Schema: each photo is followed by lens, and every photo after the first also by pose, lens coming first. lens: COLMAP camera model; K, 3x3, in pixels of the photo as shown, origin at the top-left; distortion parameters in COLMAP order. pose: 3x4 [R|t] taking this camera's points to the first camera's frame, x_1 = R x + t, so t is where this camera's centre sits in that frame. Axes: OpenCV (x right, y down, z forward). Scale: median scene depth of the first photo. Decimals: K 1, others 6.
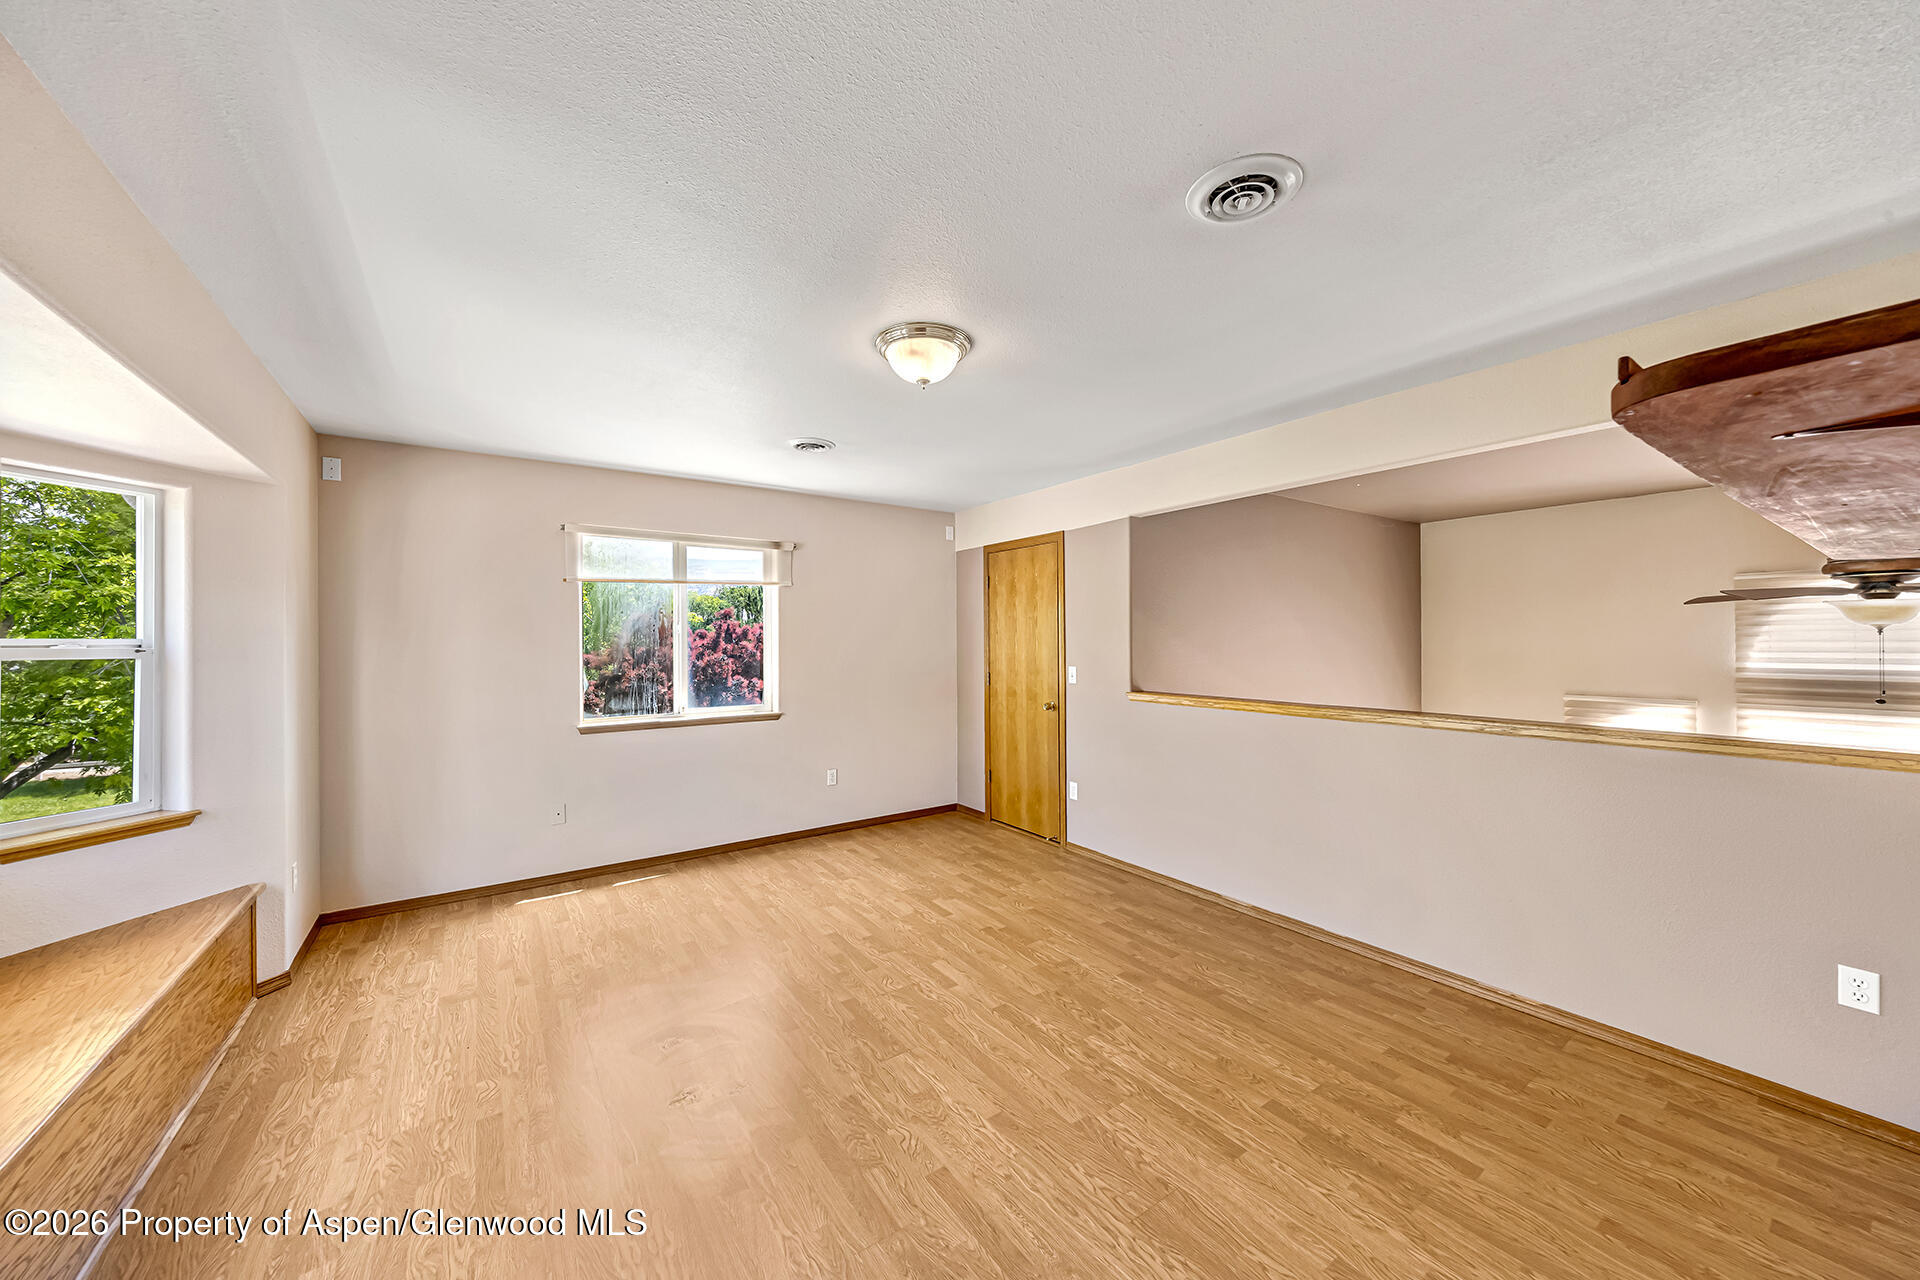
lens RADIAL K [[681.7, 0, 956.8], [0, 681.7, 638.3], [0, 0, 1]] dist [0.000273, 0.000033]
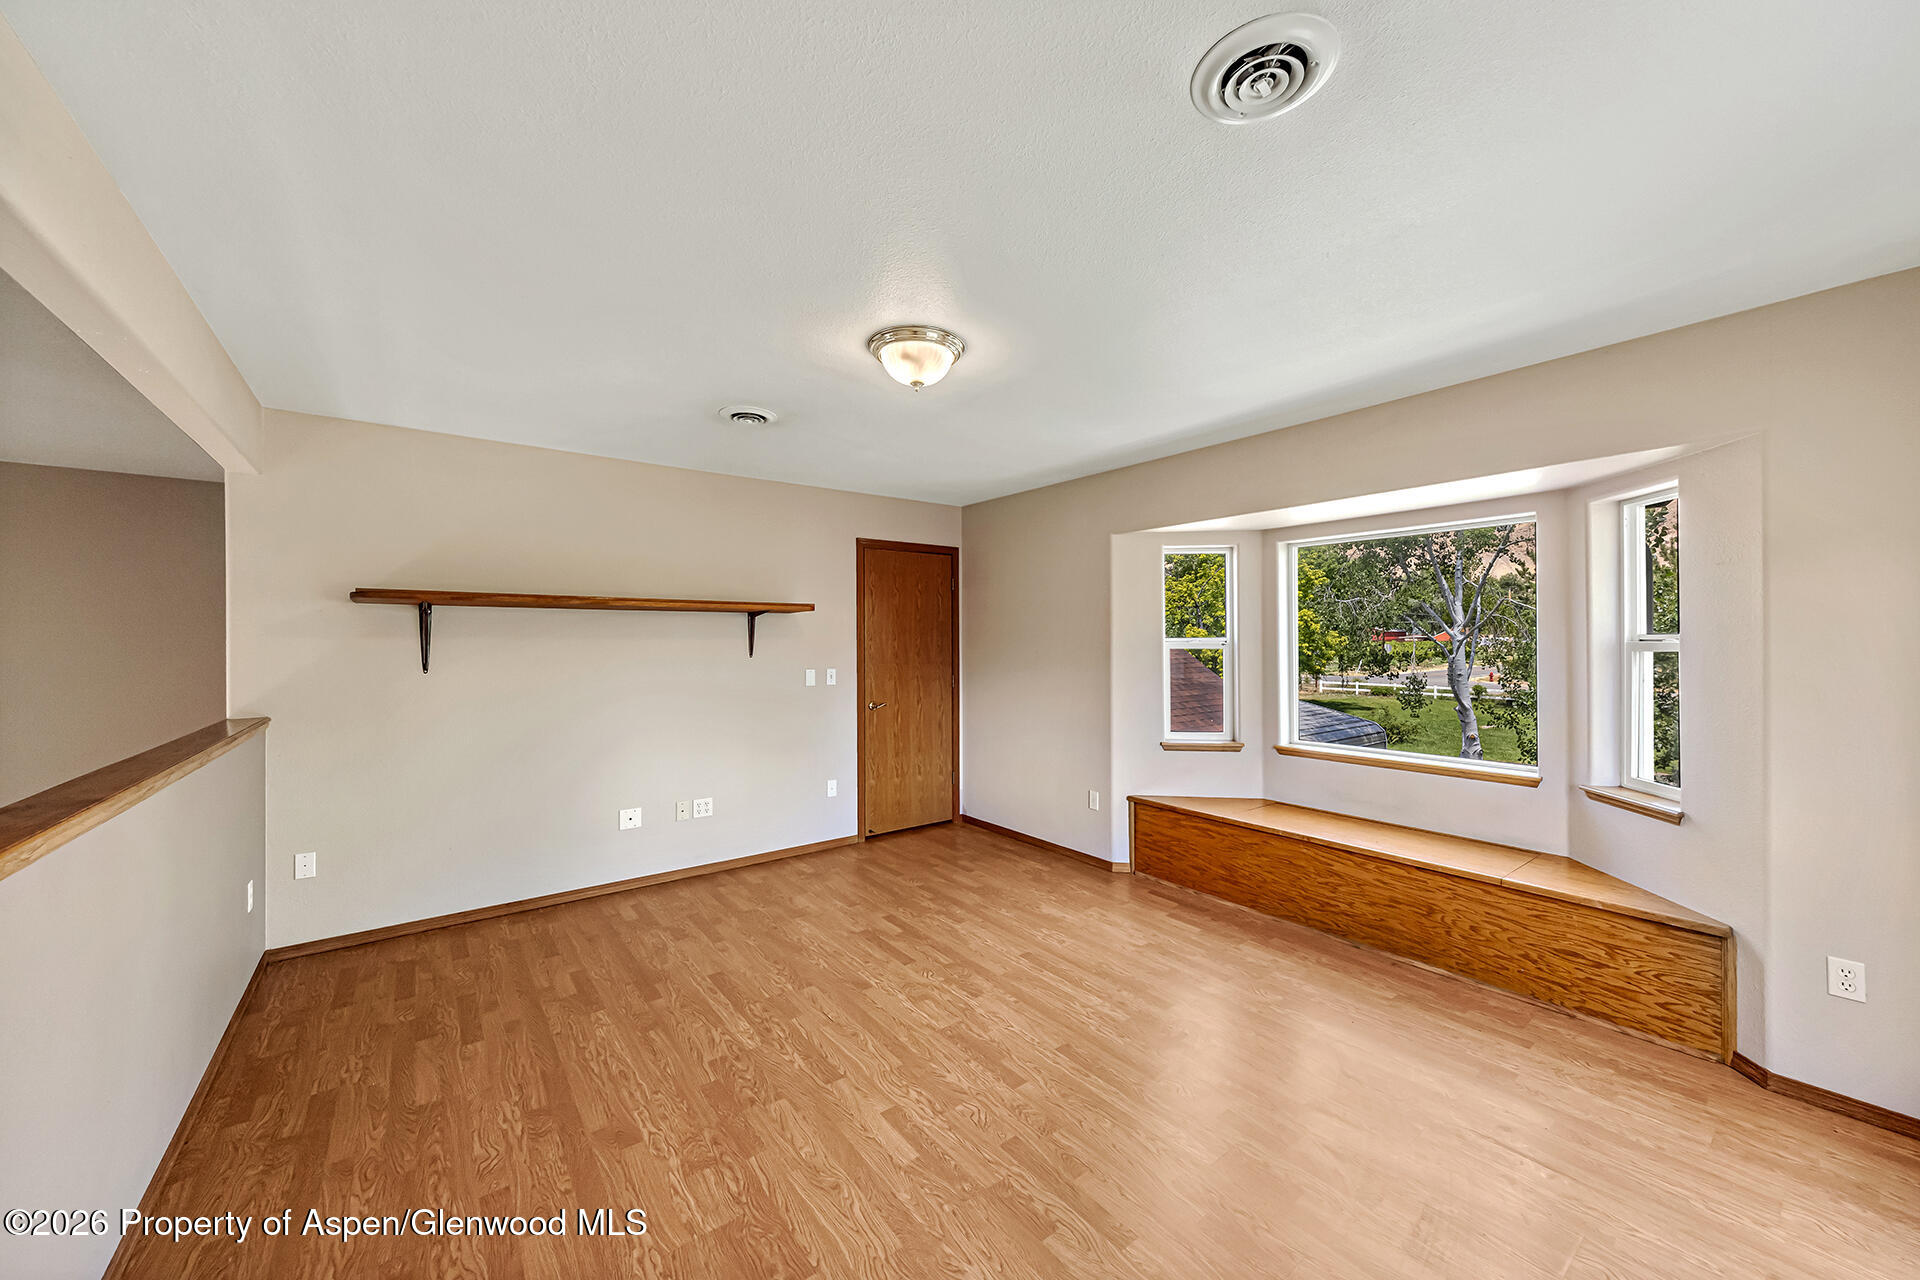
lens RADIAL K [[681.7, 0, 962.9], [0, 681.7, 639.5], [0, 0, 1]] dist [0.000273, 0.000033]
pose [[-0.998739, 0.008832, -0.049414, -0.062349], [0.008877, 0.999960, -0.000706, 0.001130], [0.049406, -0.001144, -0.998778, 1.979588]]
